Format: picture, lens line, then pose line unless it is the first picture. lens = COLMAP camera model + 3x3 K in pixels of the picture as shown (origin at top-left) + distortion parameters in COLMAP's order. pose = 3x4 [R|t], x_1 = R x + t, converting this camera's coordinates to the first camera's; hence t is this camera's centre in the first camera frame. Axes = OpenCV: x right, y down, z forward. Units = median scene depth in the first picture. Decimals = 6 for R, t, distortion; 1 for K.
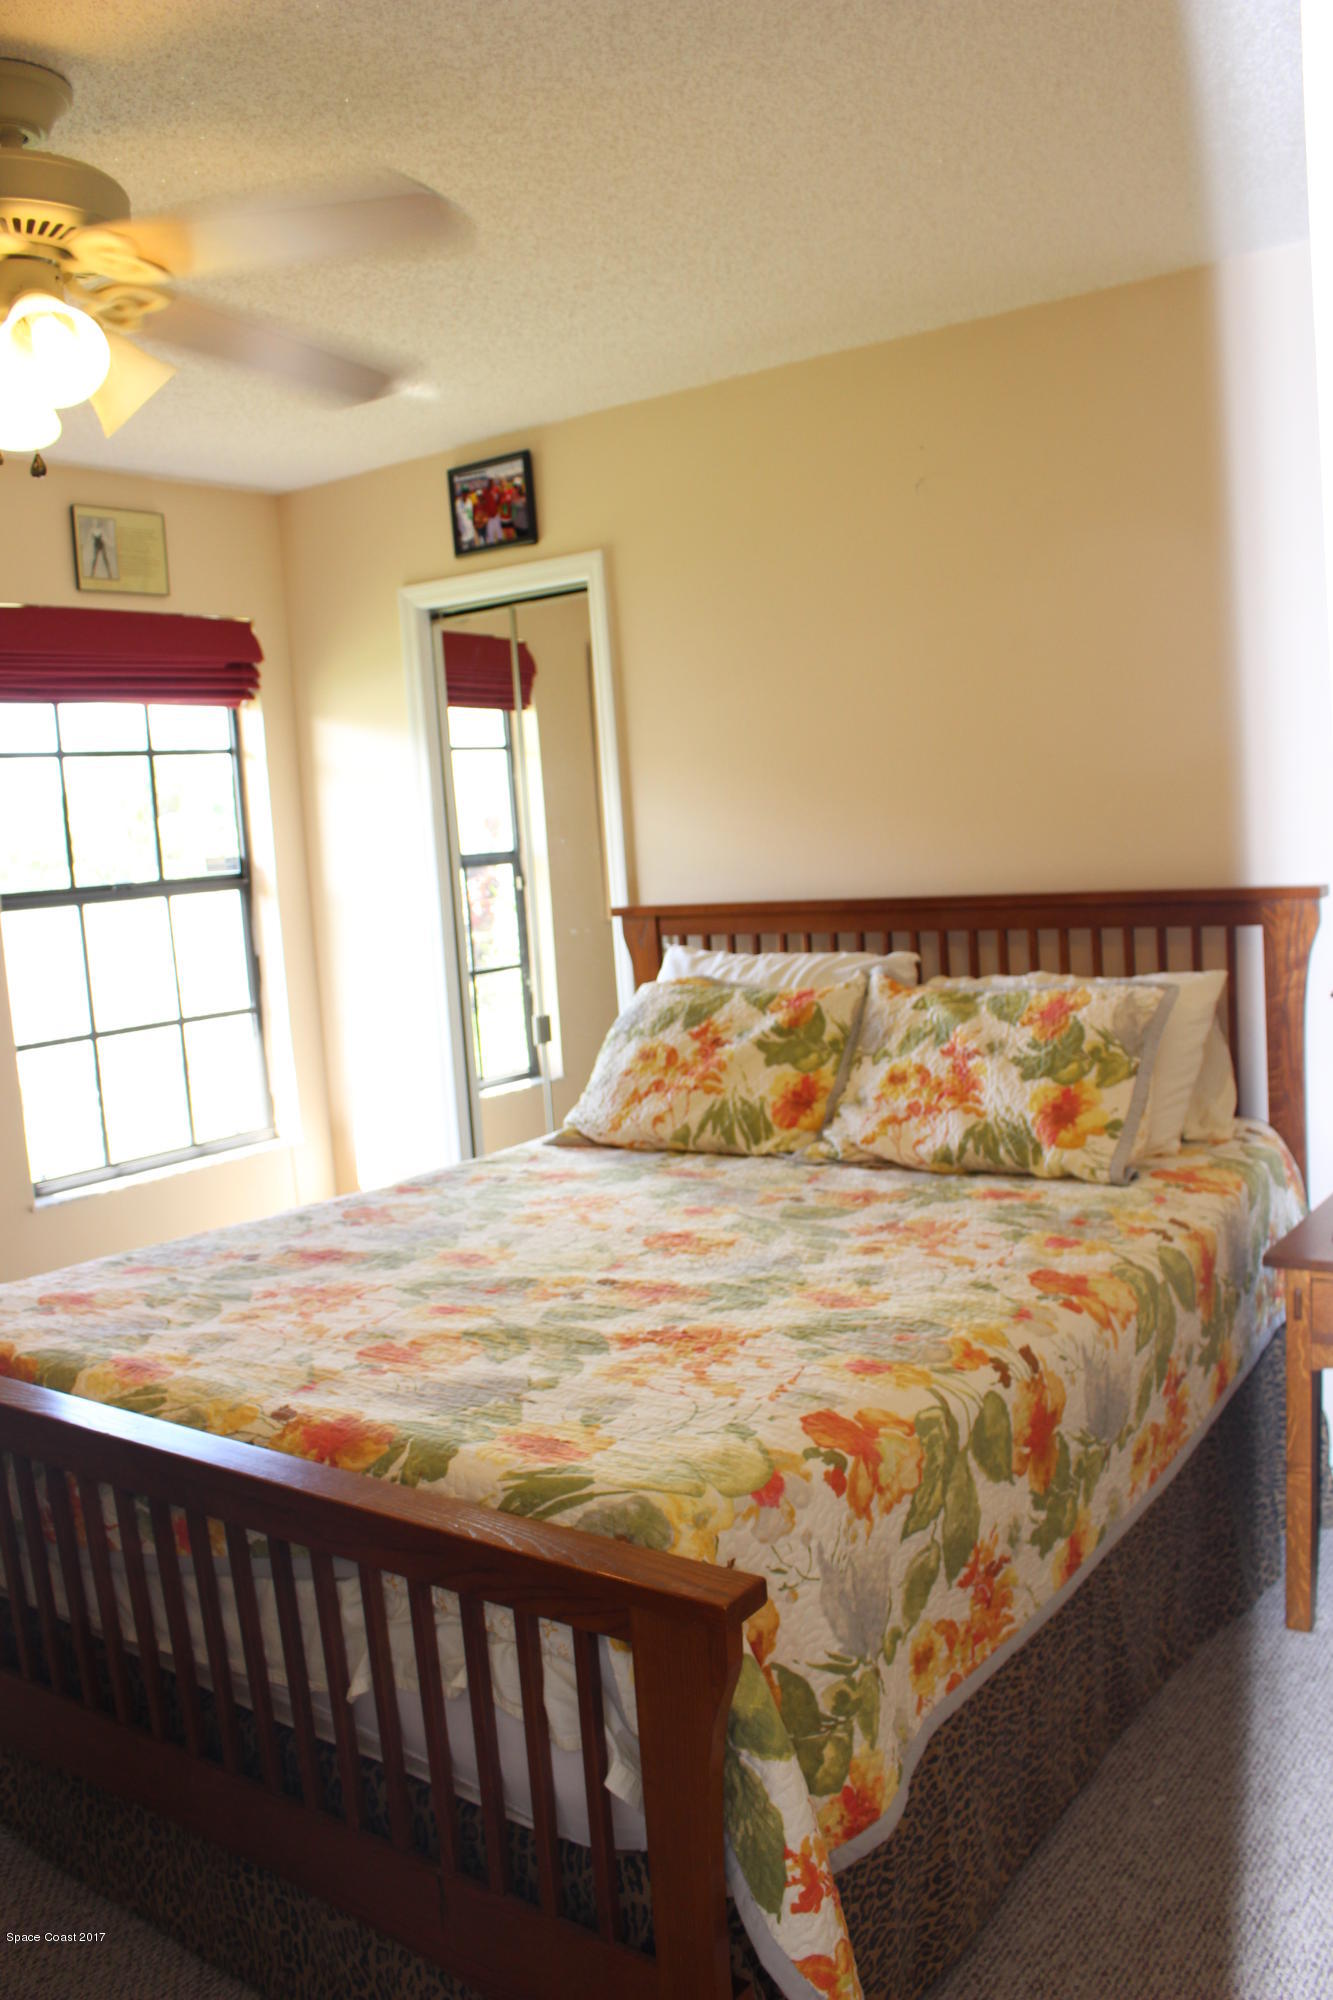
lens RADIAL K [[1610.3, 0, 666.5], [0, 1610.3, 1000.0], [0, 0, 1]] dist [-0.148400, 0.116333]
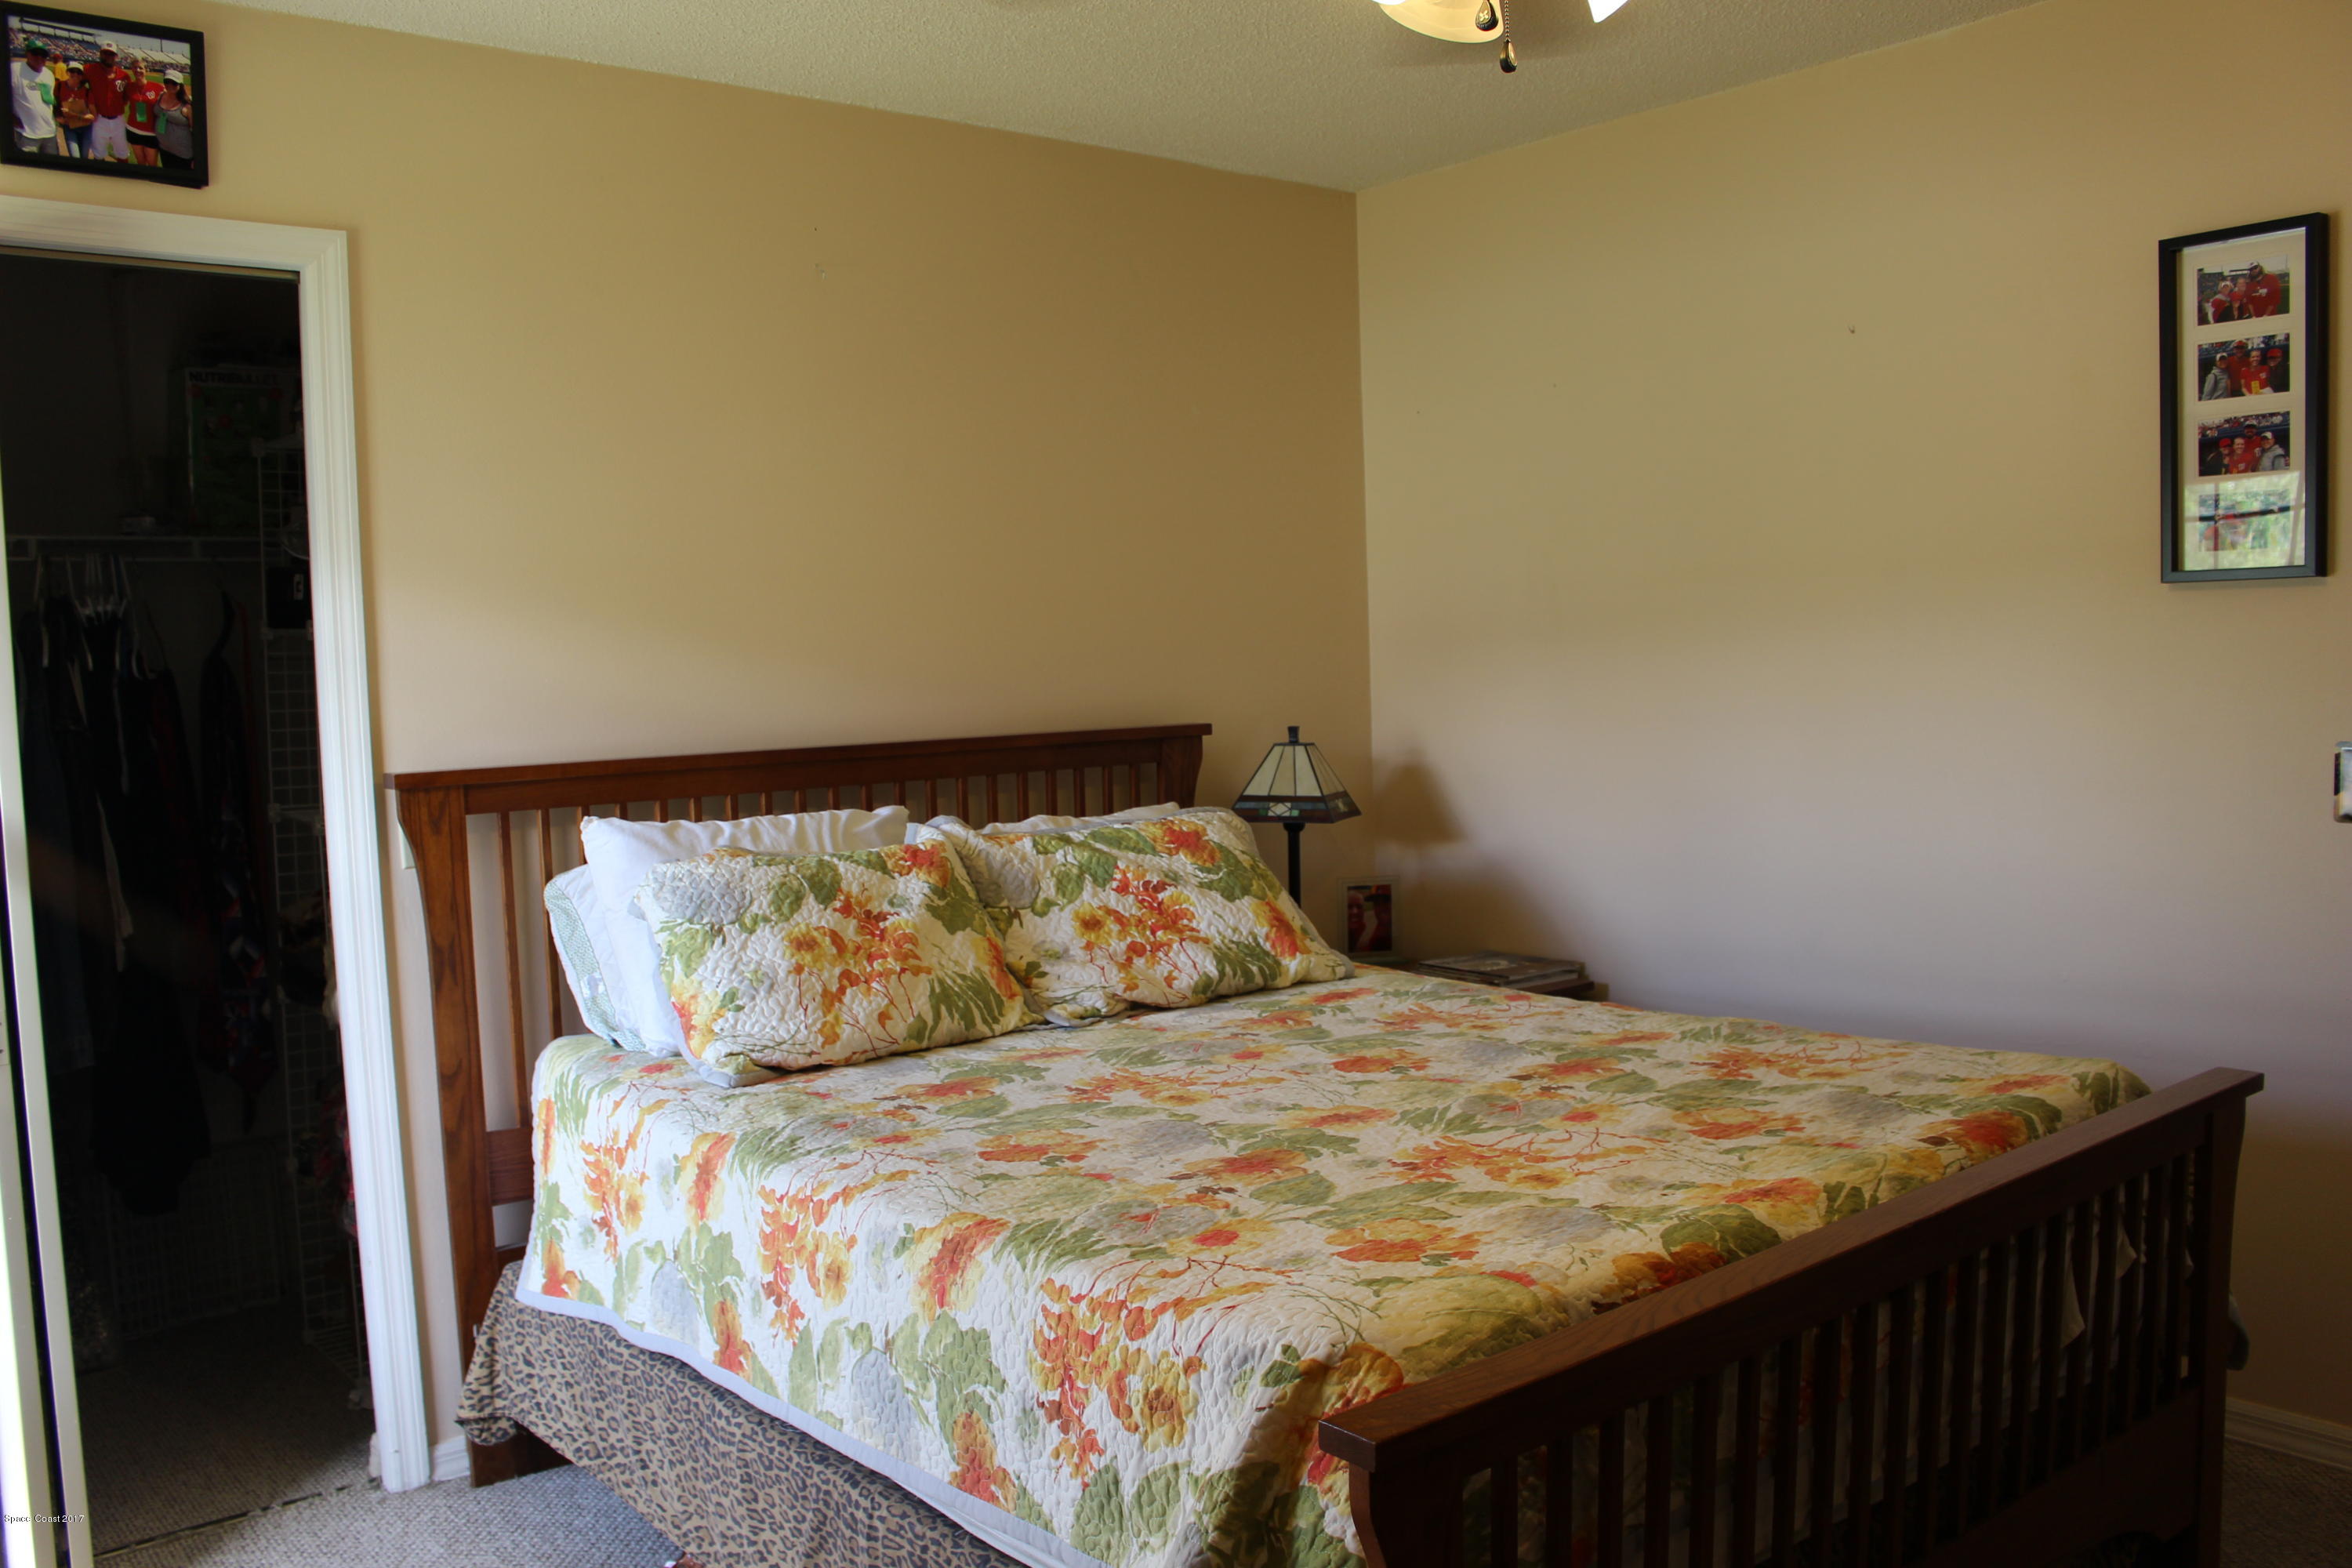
lens RADIAL K [[1893.7, 0, 1156.7], [0, 1893.7, 805.9], [0, 0, 1]] dist [-0.148400, 0.116333]
pose [[0.281195, -0.012425, 0.959570, -0.842756], [0.115296, 0.993111, -0.020927, 0.008287], [-0.952700, 0.116519, 0.280690, 0.621428]]
